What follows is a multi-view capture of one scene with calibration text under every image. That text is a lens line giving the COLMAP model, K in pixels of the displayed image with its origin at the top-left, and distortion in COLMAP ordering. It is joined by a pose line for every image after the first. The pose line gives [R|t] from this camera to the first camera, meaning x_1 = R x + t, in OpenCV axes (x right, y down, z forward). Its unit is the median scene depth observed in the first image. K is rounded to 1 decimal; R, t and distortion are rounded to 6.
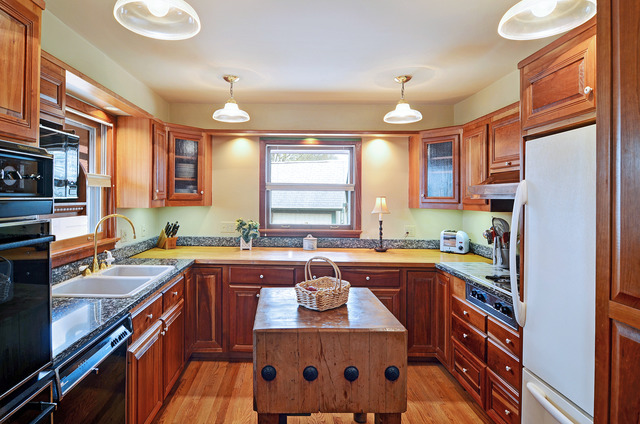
lens RADIAL K [[348.4, 0, 308.4], [0, 348.4, 197.3], [0, 0, 1]] dist [-0.003283, -0.001904]
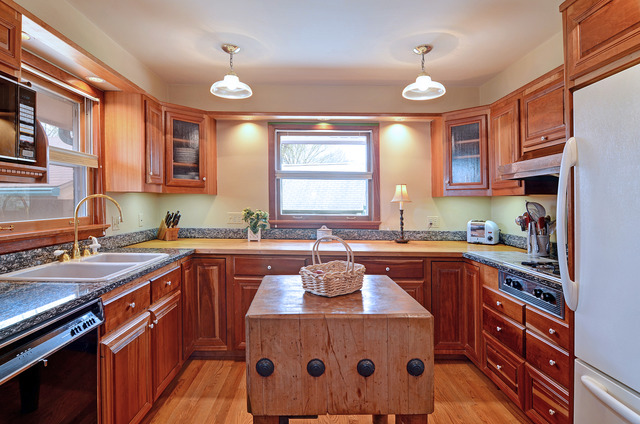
lens RADIAL K [[346.4, 0, 320.0], [0, 346.4, 212.0], [0, 0, 1]] dist [-0.005725, -0.001536]
pose [[0.999341, -0.019811, -0.030427, 0.029397], [0.020326, 0.999654, 0.016714, 0.075640], [0.030085, -0.017321, 0.999397, 0.114154]]
